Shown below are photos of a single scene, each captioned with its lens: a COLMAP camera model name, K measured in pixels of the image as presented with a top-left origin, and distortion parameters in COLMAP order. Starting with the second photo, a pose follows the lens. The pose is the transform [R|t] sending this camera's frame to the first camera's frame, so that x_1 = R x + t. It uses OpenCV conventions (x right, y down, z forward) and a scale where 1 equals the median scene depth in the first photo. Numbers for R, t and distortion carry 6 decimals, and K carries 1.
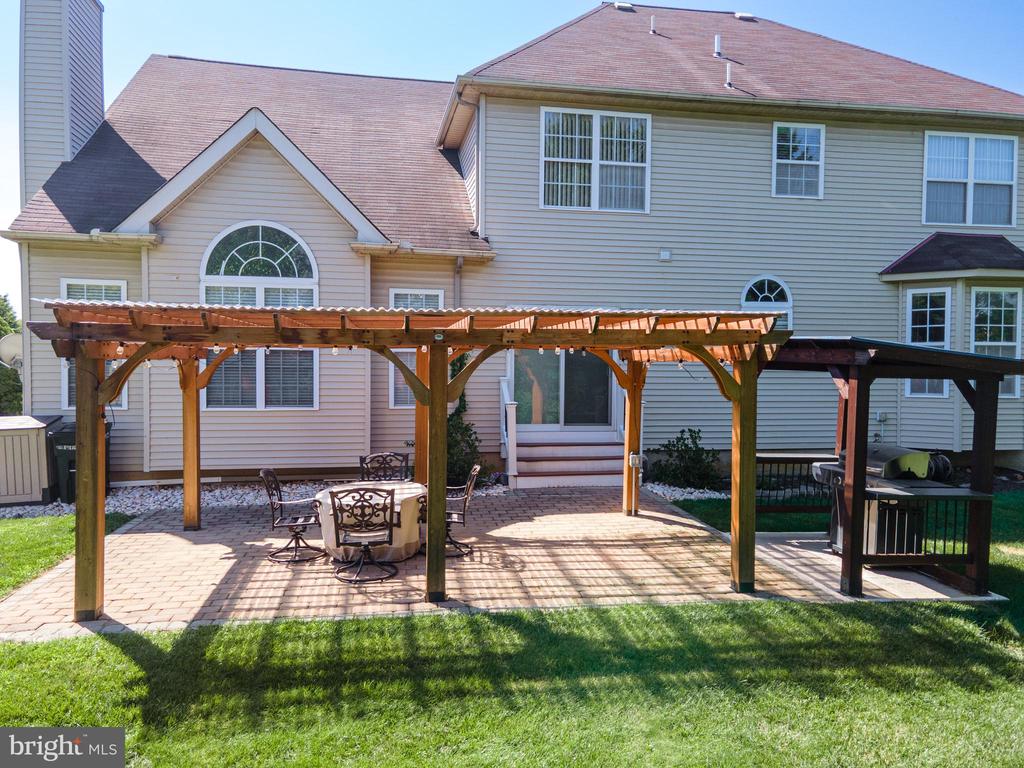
lens RADIAL K [[750.9, 0, 508.1], [0, 750.9, 387.1], [0, 0, 1]] dist [-0.000120, 0.051554]
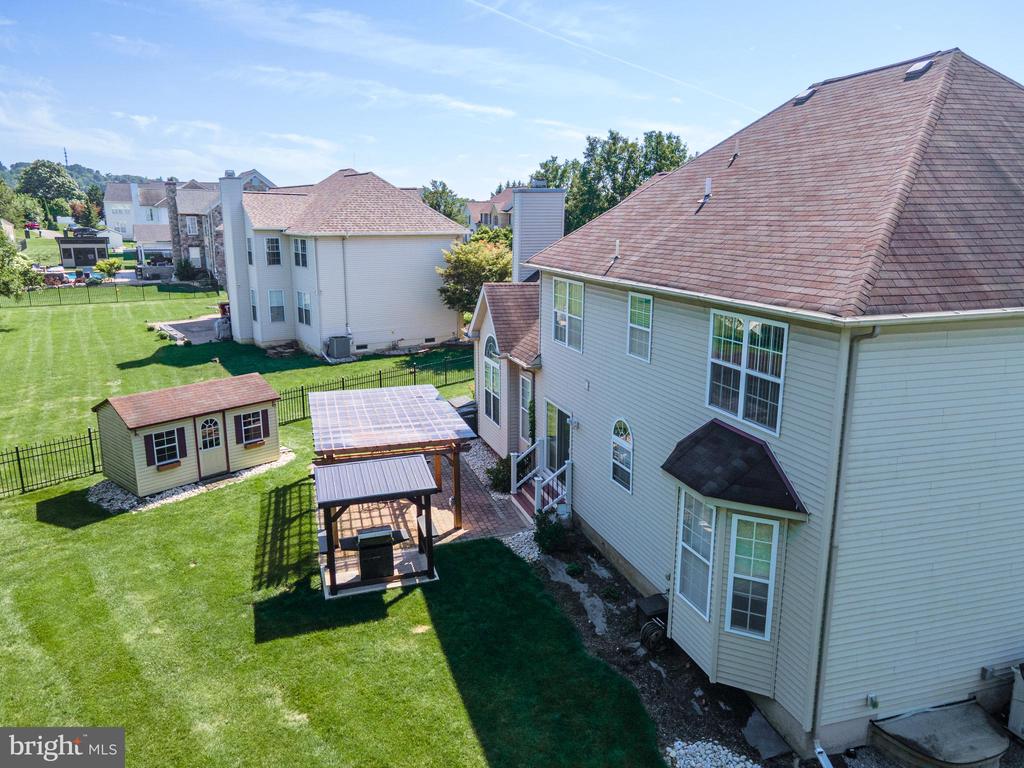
lens RADIAL K [[746.1, 0, 507.7], [0, 746.1, 384.3], [0, 0, 1]] dist [0.035337, 0.009612]
pose [[0.139985, 0.213481, -0.966866, 1.771383], [-0.037302, 0.976925, 0.210302, -0.538871], [0.989451, 0.006627, 0.144718, 0.768982]]
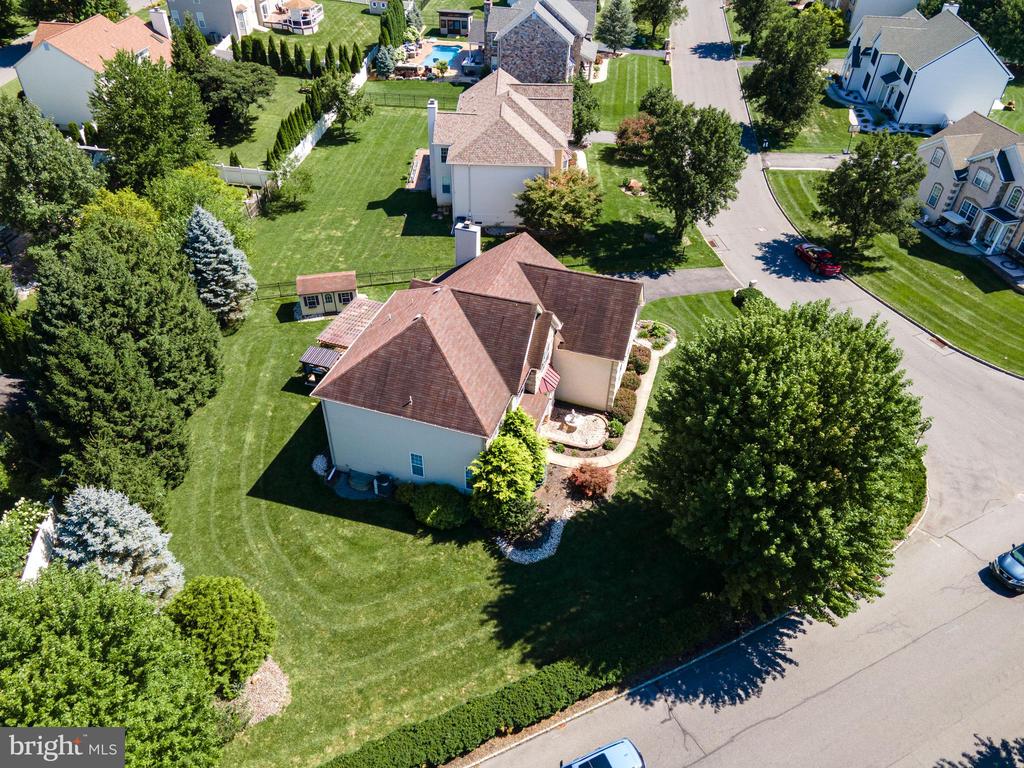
lens RADIAL K [[746.1, 0, 507.7], [0, 746.1, 384.3], [0, 0, 1]] dist [0.035337, 0.009612]
pose [[-0.469346, 0.557213, -0.685002, 3.179521], [-0.048199, 0.758431, 0.649968, -3.104788], [0.881698, 0.338077, -0.329110, 3.451856]]
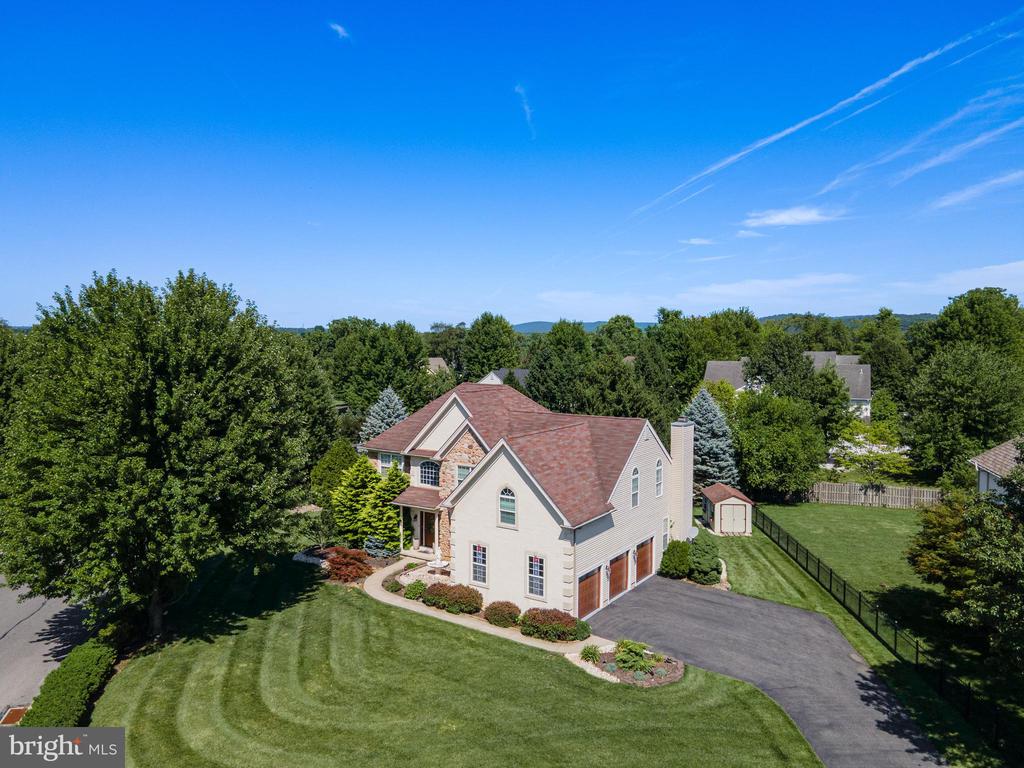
lens RADIAL K [[746.1, 0, 507.7], [0, 746.1, 384.3], [0, 0, 1]] dist [0.035337, 0.009612]
pose [[-0.721491, -0.048865, 0.690697, -2.811167], [0.017261, 0.995928, 0.088490, -1.221790], [-0.692208, 0.075767, -0.717710, 4.769671]]
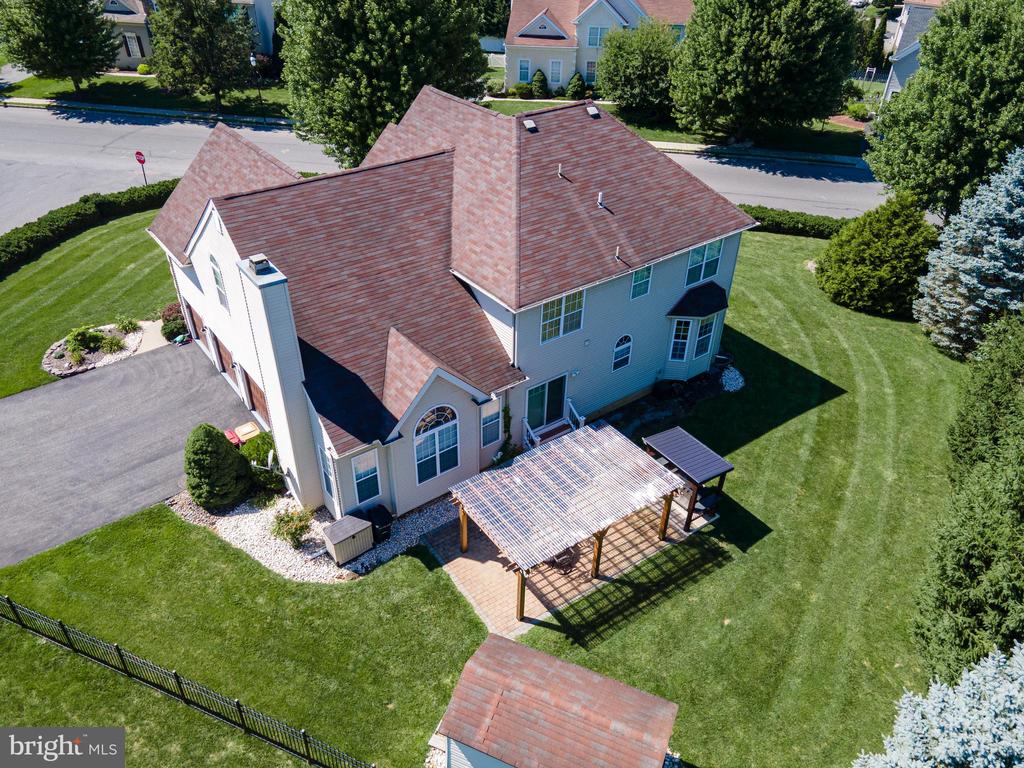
lens RADIAL K [[746.1, 0, 507.7], [0, 746.1, 384.3], [0, 0, 1]] dist [0.035337, 0.009612]
pose [[0.896004, -0.246888, 0.369083, -0.913750], [0.001961, 0.833375, 0.552704, -1.433048], [-0.444041, -0.494501, 0.747192, -0.593902]]
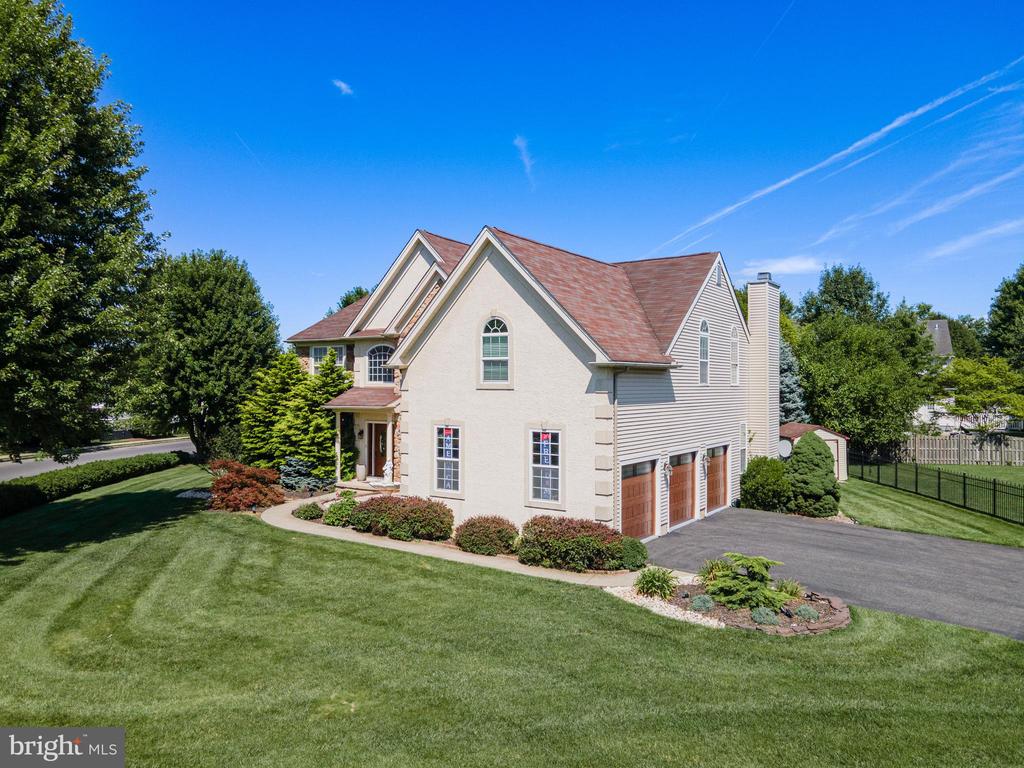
lens RADIAL K [[750.7, 0, 508.5], [0, 750.7, 389.0], [0, 0, 1]] dist [0.049128, 0.005674]
pose [[-0.721828, -0.012025, 0.691968, -1.899671], [0.018513, 0.999156, 0.036676, -0.360186], [-0.691825, 0.039284, -0.720996, 3.794919]]
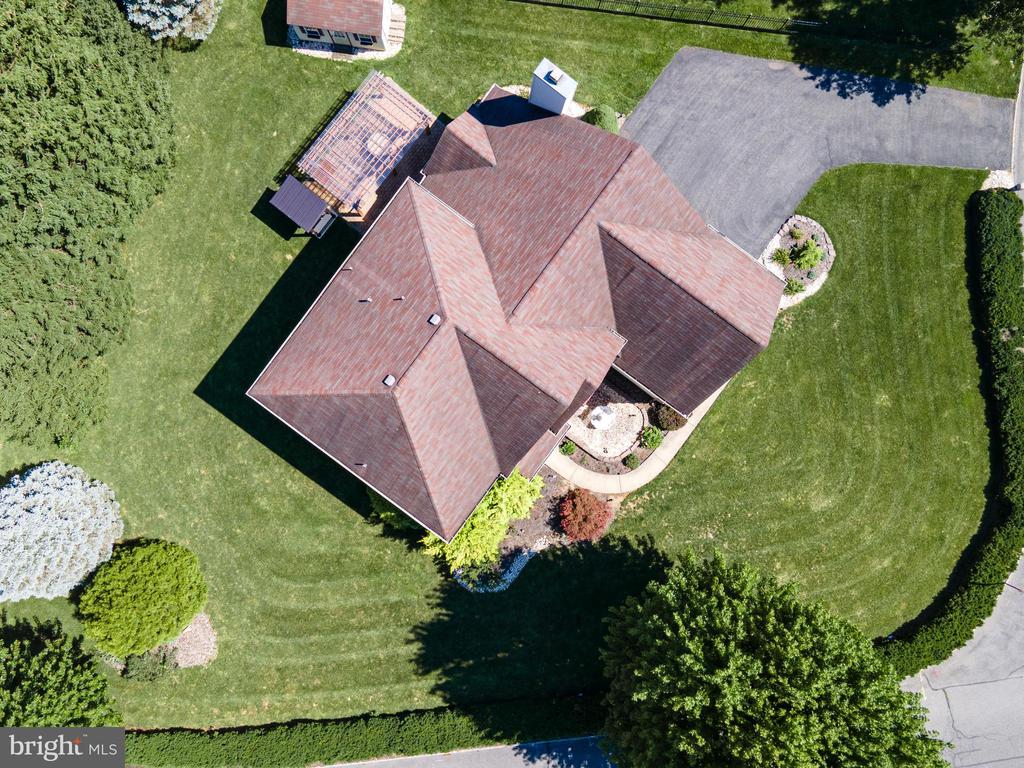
lens RADIAL K [[746.1, 0, 507.7], [0, 746.1, 384.3], [0, 0, 1]] dist [0.035337, 0.009612]
pose [[-0.728383, 0.685037, -0.013497, 0.246819], [-0.037619, -0.020314, 0.999086, -3.455883], [0.684137, 0.728225, 0.040567, 1.825746]]
